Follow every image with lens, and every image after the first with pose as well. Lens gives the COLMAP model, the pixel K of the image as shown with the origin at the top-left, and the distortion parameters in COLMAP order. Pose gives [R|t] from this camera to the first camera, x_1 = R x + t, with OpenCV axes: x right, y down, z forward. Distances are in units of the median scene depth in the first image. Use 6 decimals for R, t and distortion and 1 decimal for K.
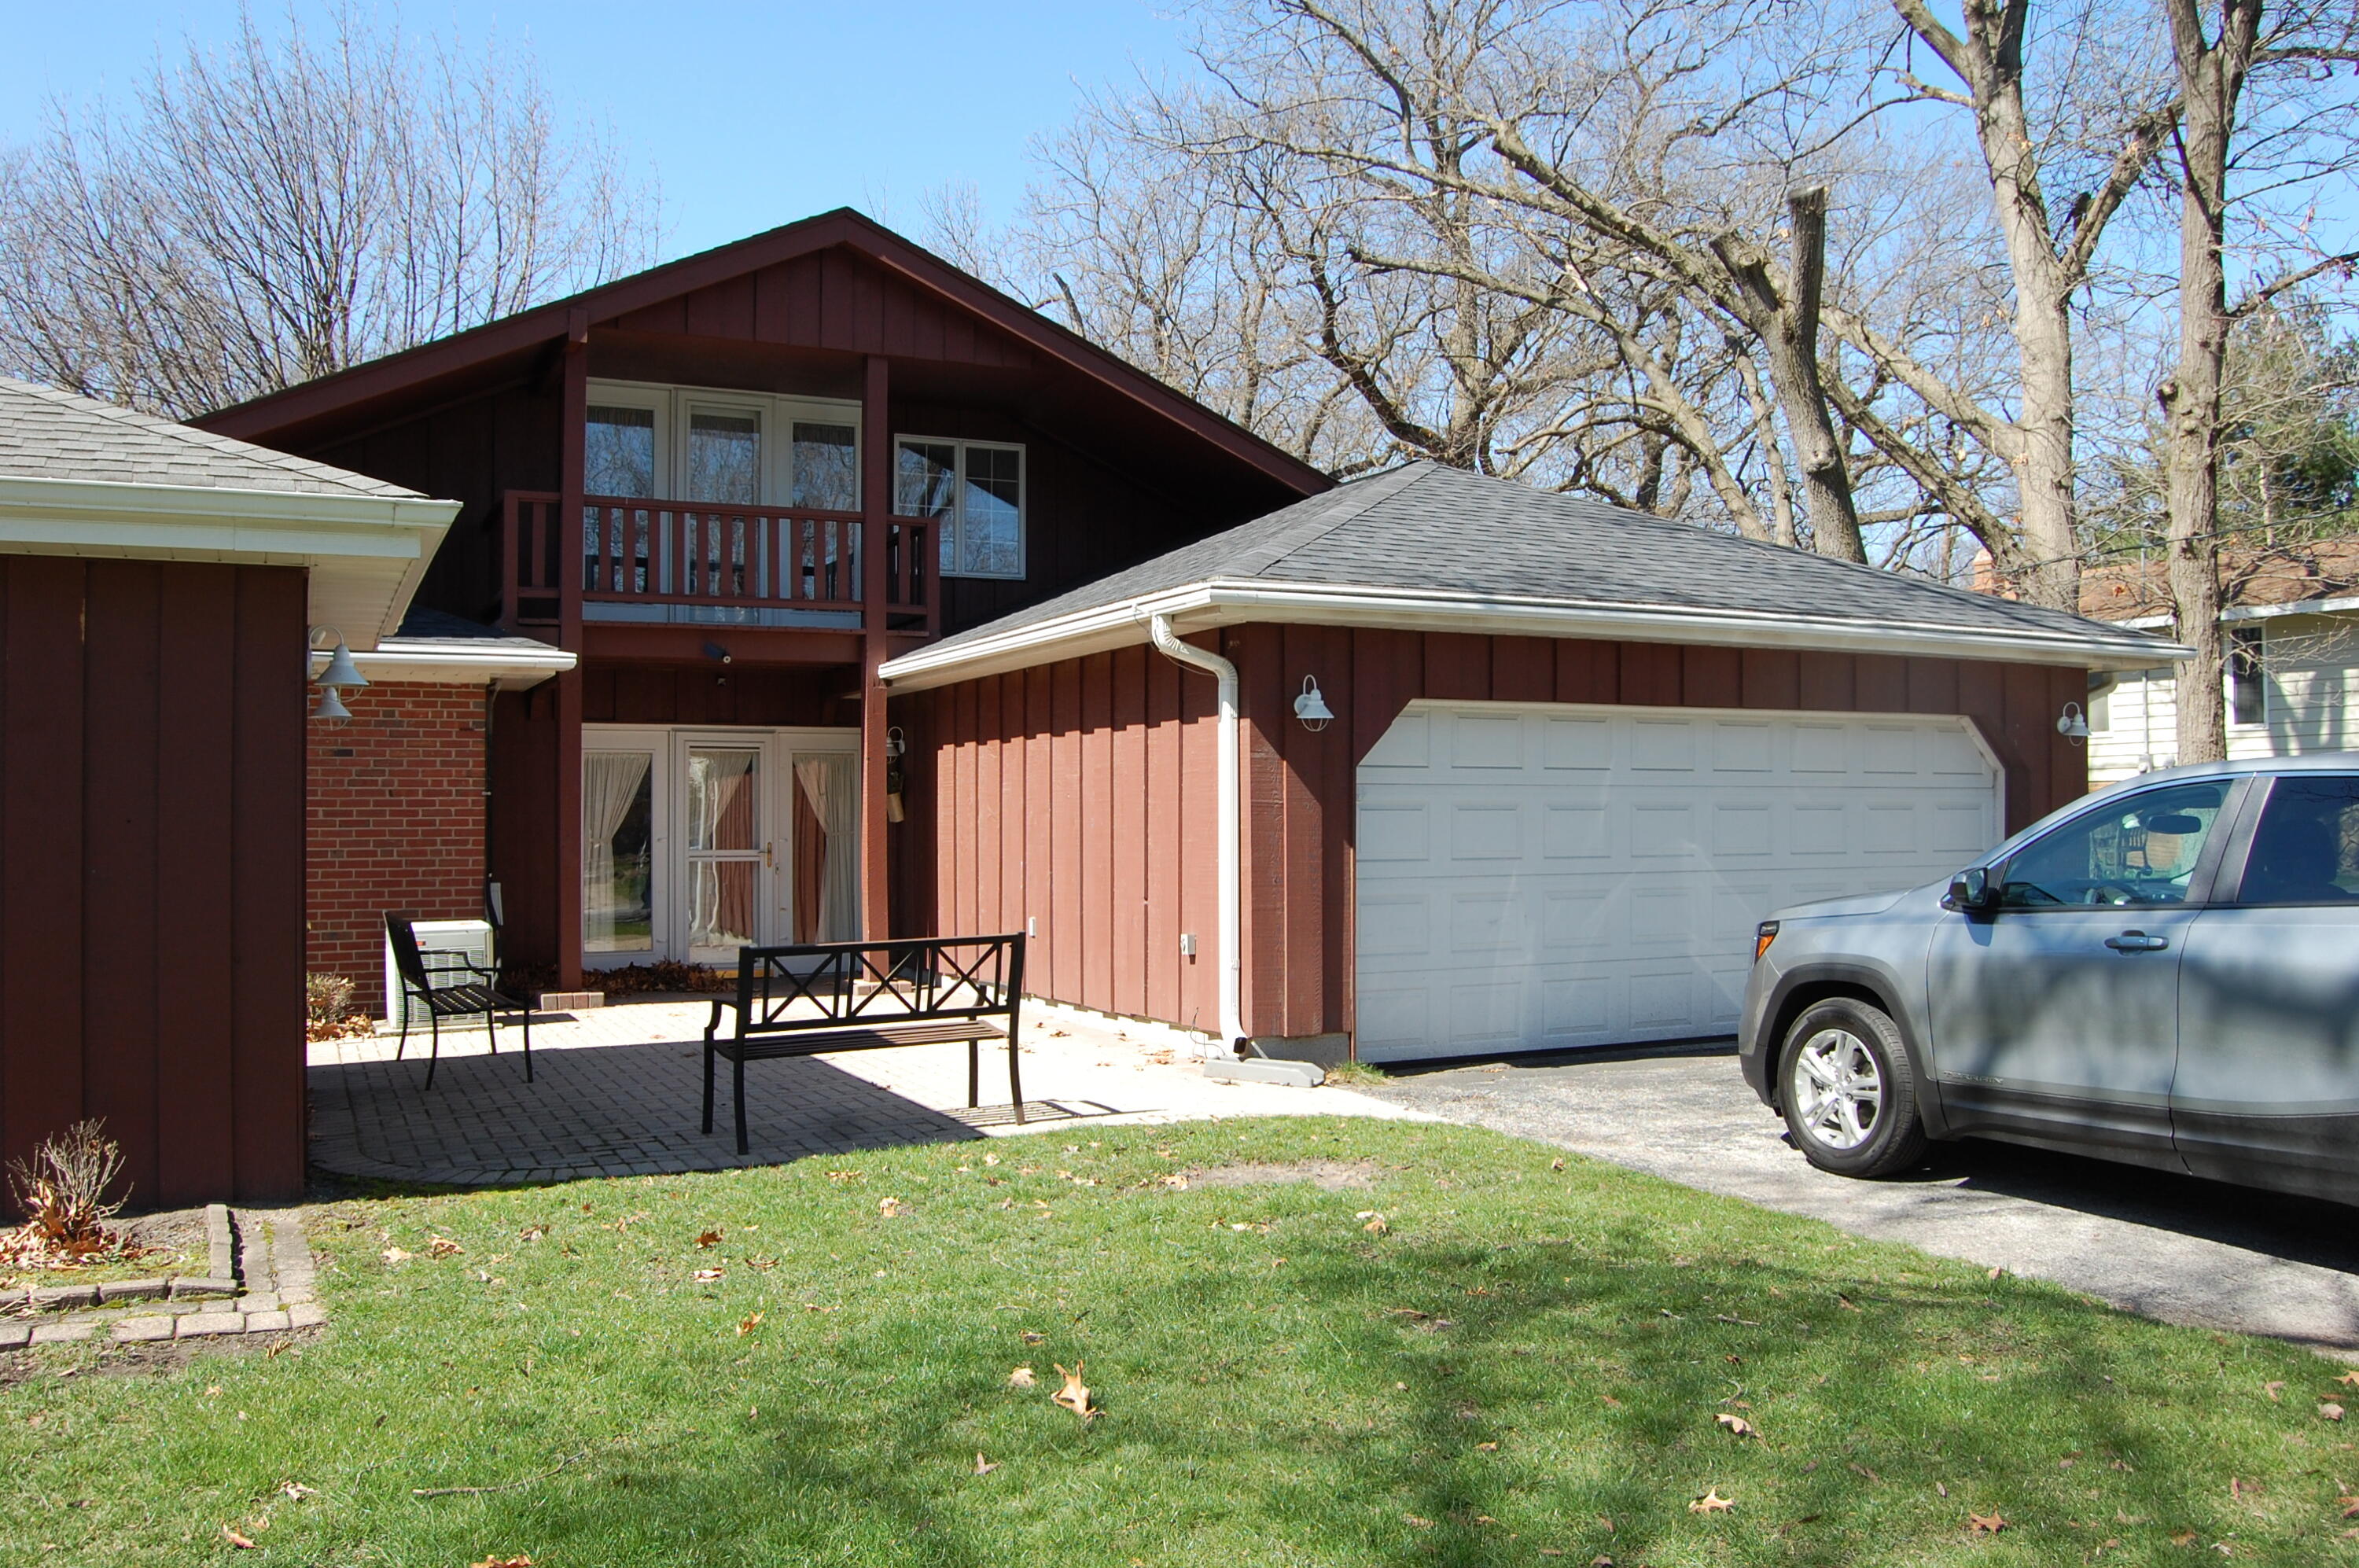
lens RADIAL K [[1861.3, 0, 1162.3], [0, 1861.3, 760.7], [0, 0, 1]] dist [-0.083427, 0.038445]
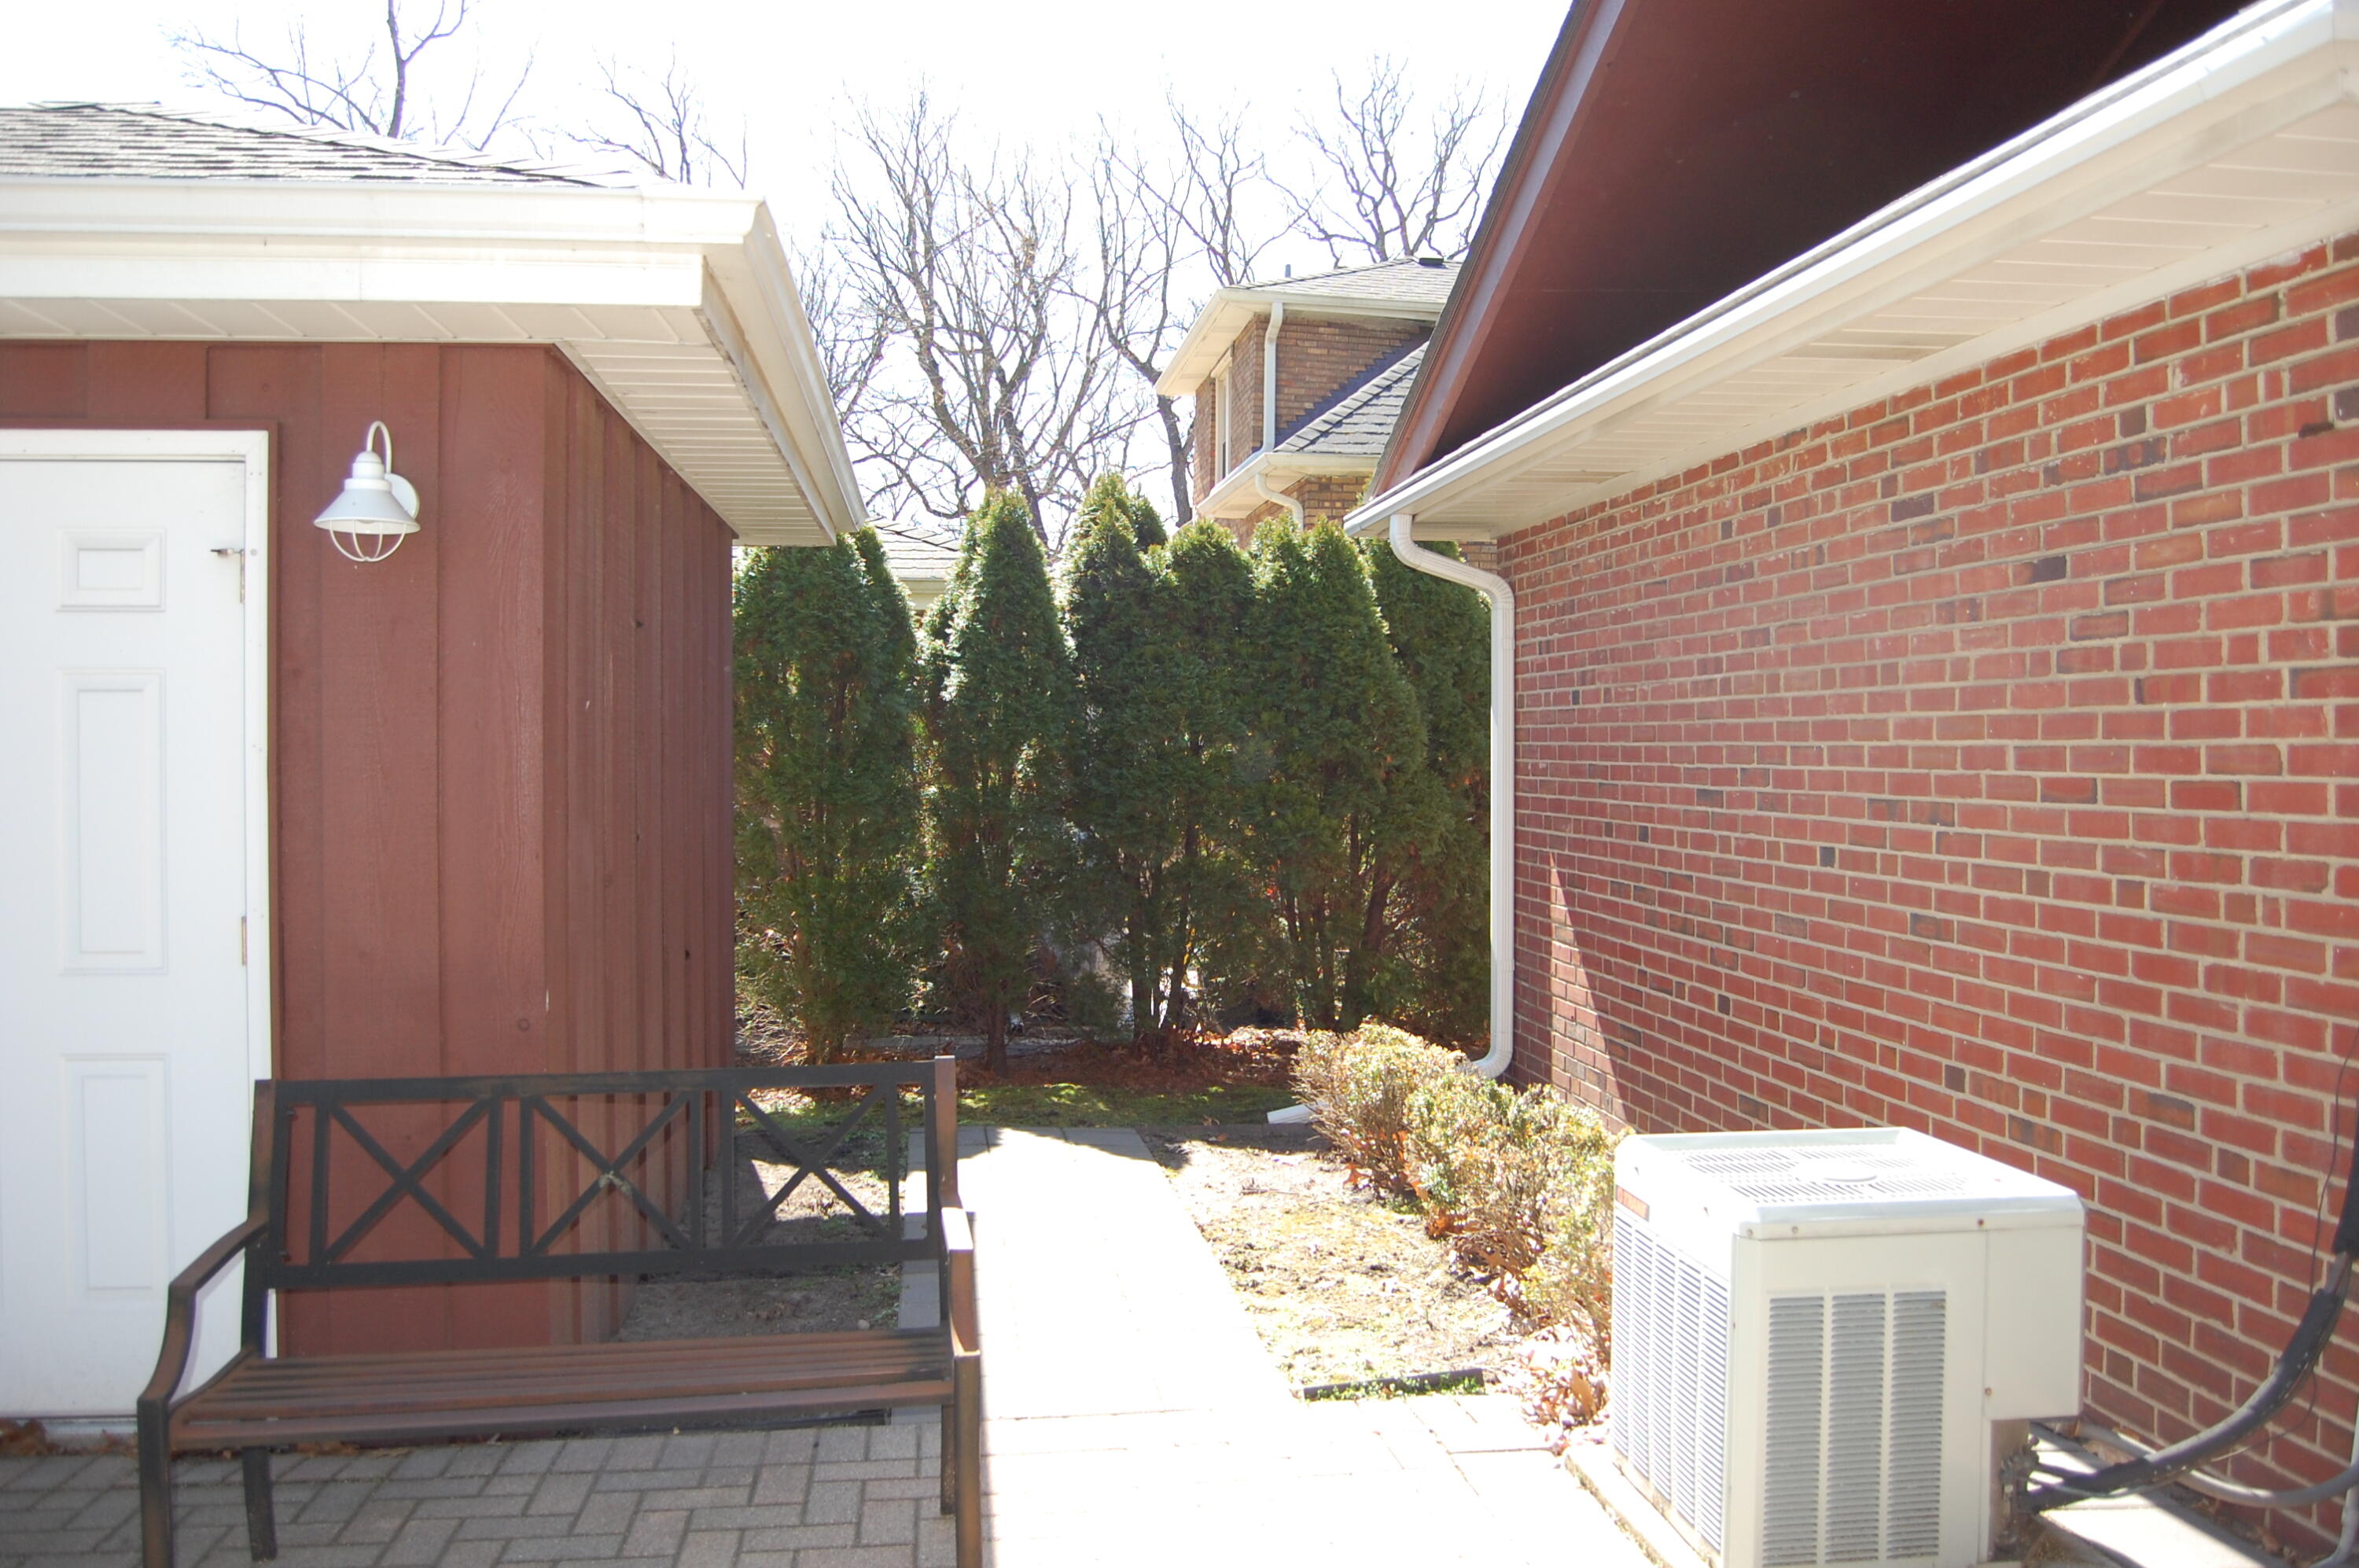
lens RADIAL K [[1861.3, 0, 1179.5], [0, 1861.3, 772.7], [0, 0, 1]] dist [-0.083427, 0.038445]
pose [[-0.310036, 0.020970, -0.950493, -0.094387], [0.033321, 0.999382, 0.011180, 0.022261], [0.950141, -0.028205, -0.310544, 0.937684]]
